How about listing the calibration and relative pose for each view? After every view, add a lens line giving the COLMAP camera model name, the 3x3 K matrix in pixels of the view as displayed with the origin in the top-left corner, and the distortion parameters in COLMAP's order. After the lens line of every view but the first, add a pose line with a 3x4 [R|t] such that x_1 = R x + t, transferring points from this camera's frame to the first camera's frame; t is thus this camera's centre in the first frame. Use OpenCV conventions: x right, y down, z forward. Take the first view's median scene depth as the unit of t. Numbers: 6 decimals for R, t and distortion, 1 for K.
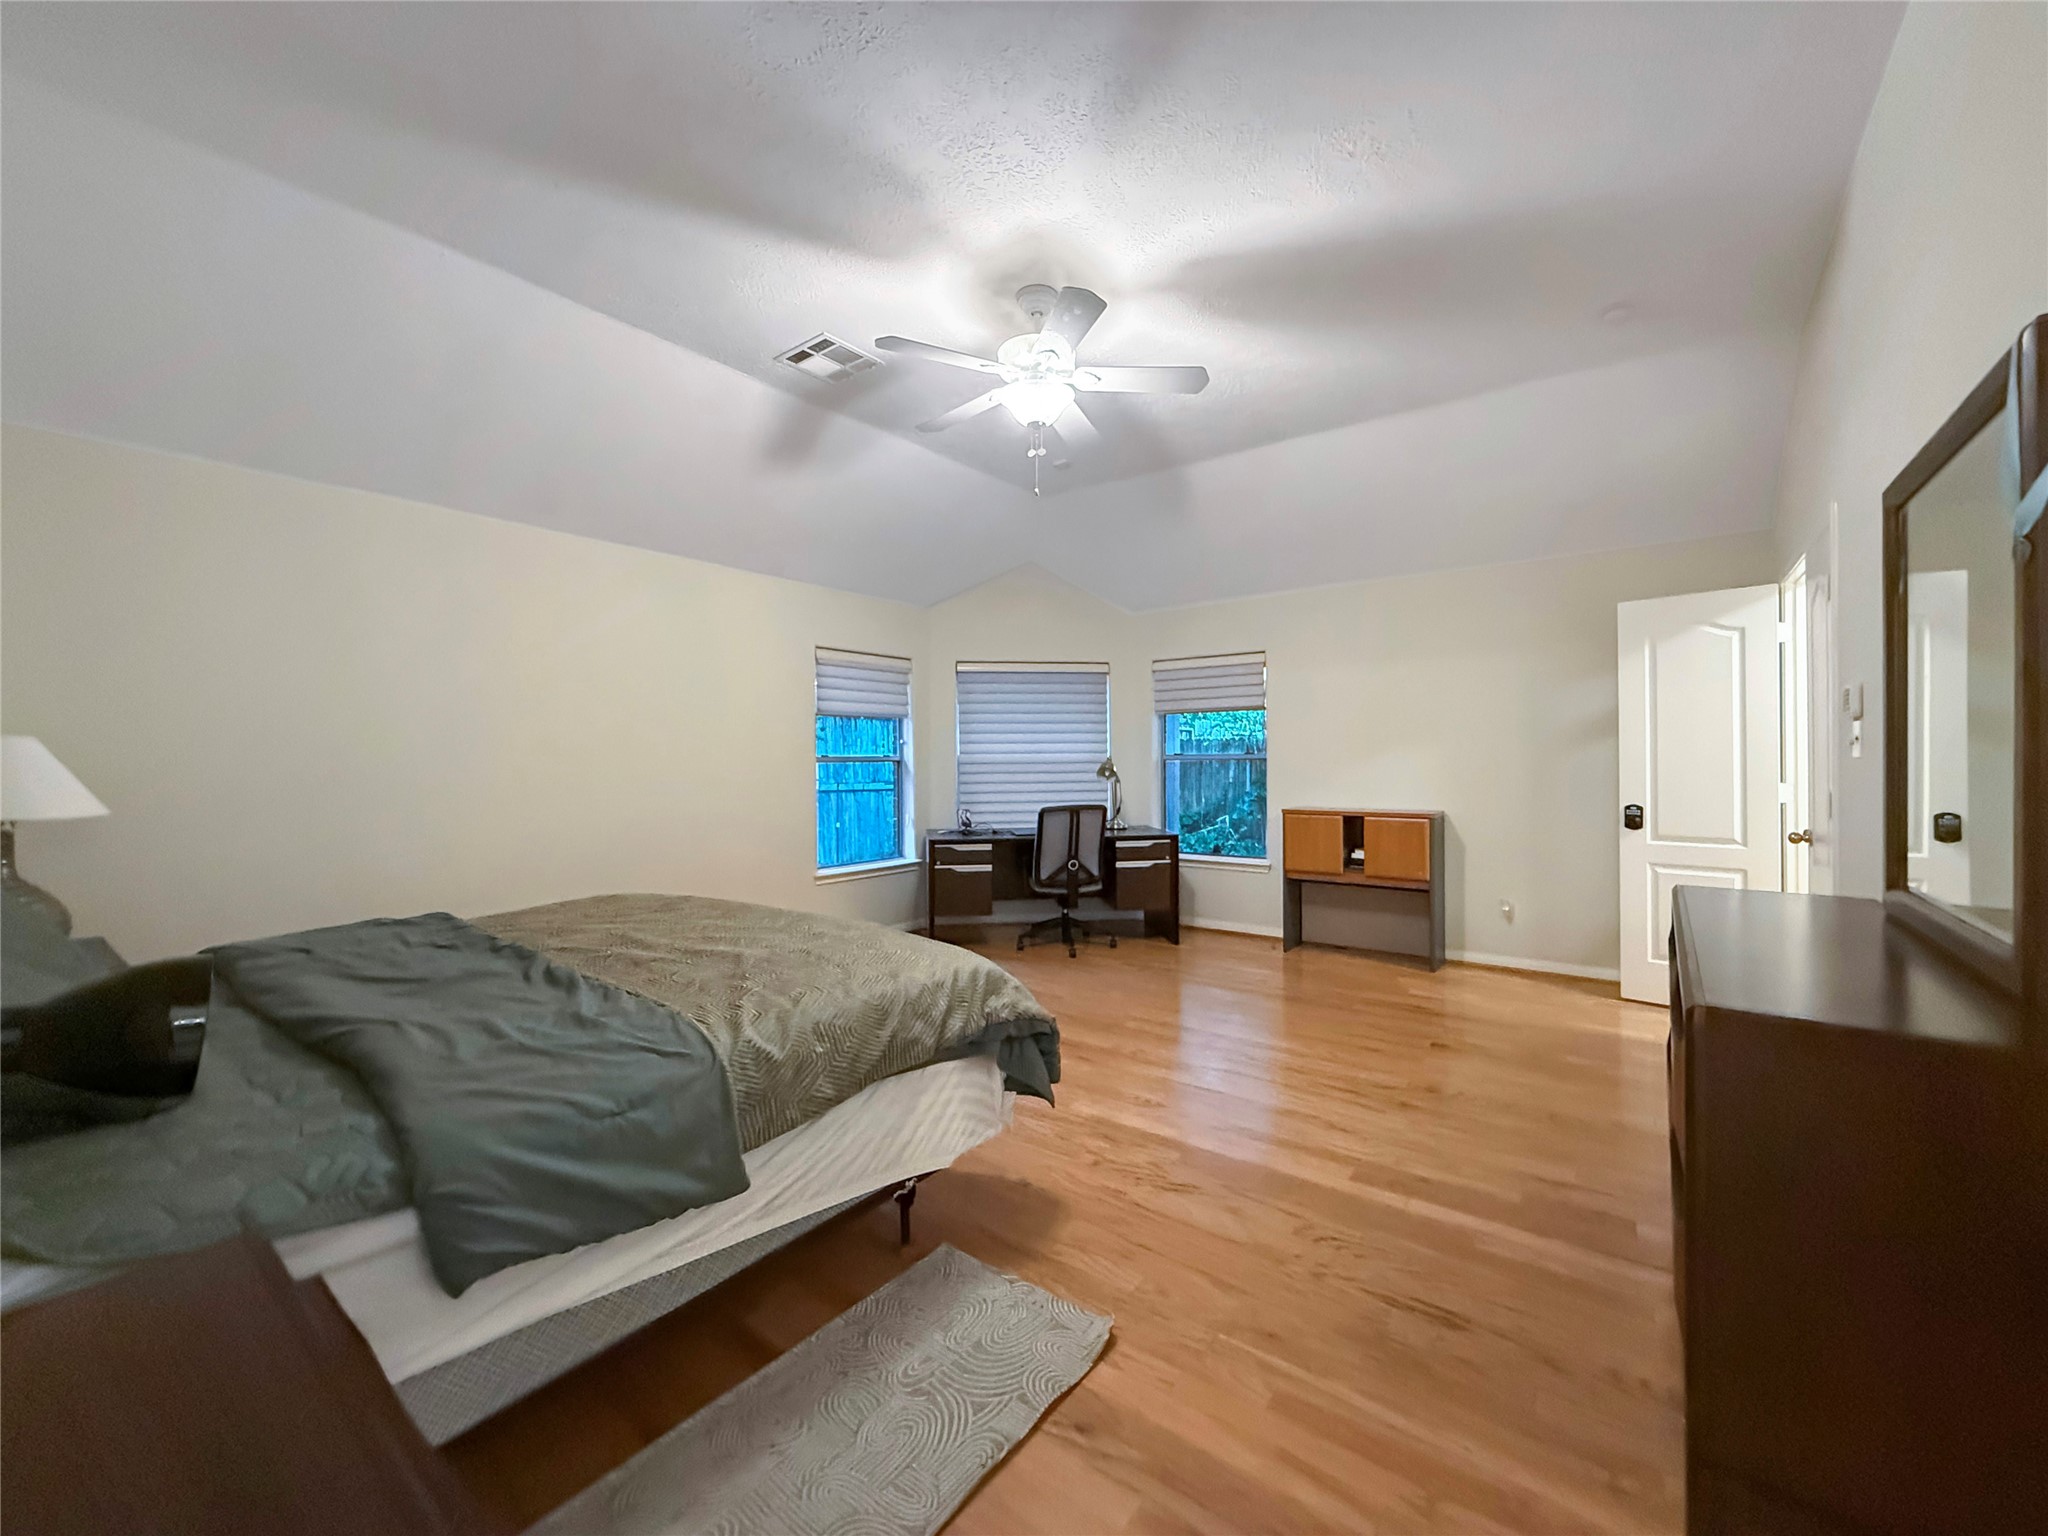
lens RADIAL K [[832.9, 0, 1024.0], [0, 832.9, 768.0], [0, 0, 1]] dist [-0.002202, -0.000177]
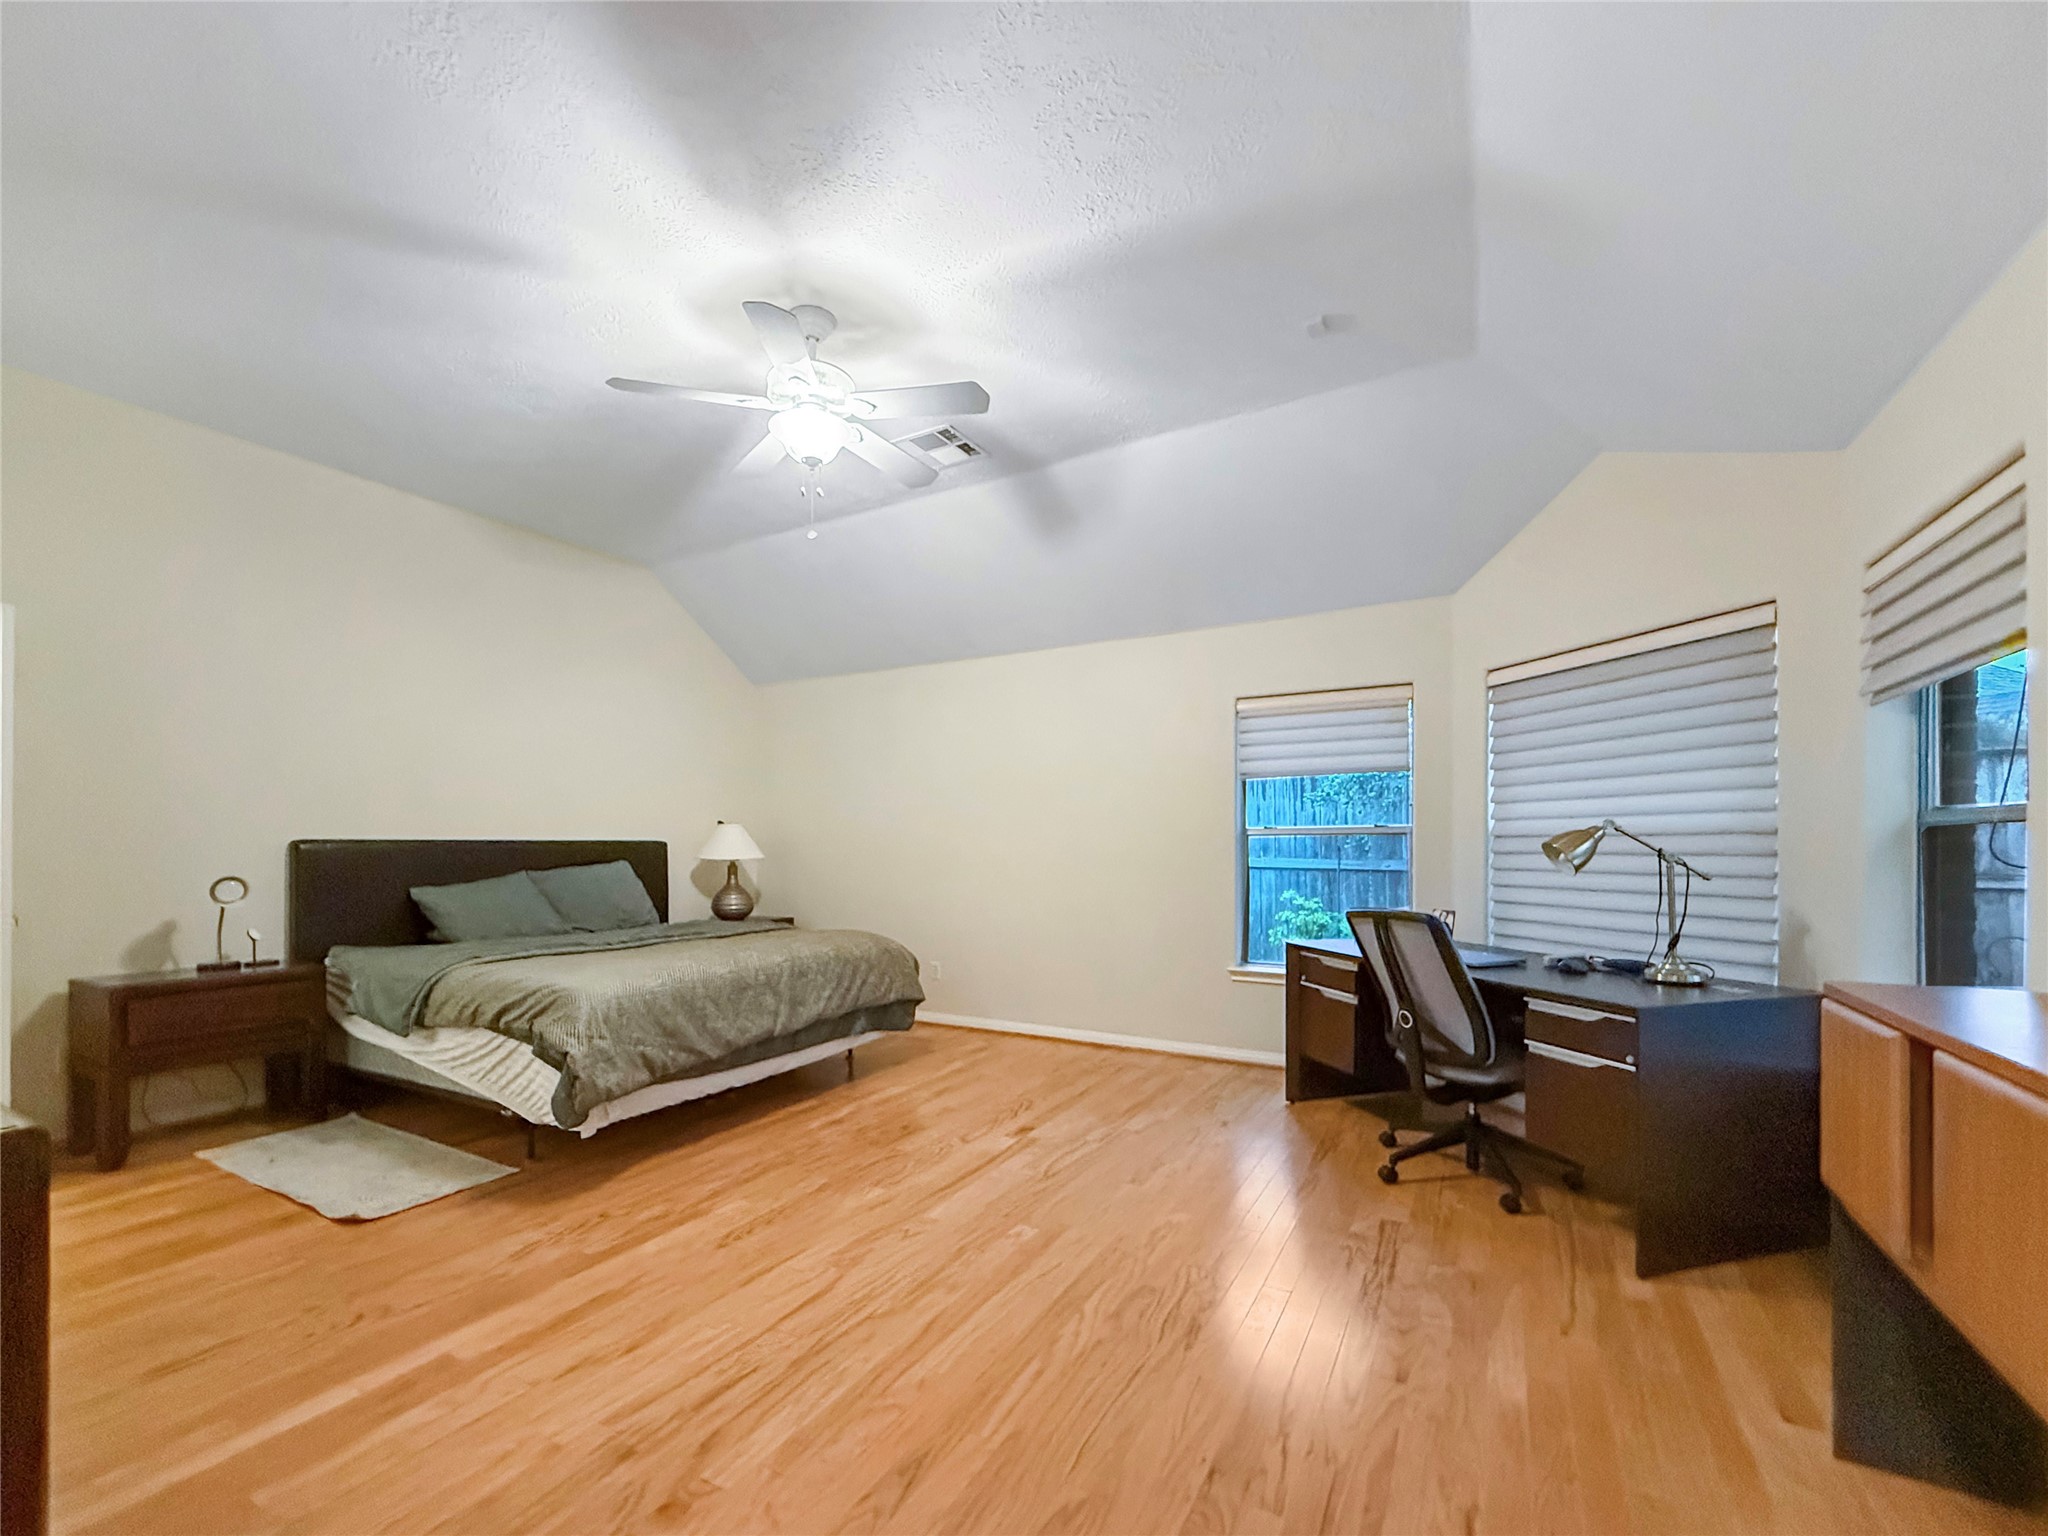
lens RADIAL K [[843.8, 0, 983.8], [0, 843.8, 844.9], [0, 0, 1]] dist [0.000703, 0.000133]
pose [[0.114579, 0.006296, -0.993394, 0.663410], [-0.005793, 0.999967, 0.005670, -0.000831], [0.993397, 0.005105, 0.114611, 0.748504]]
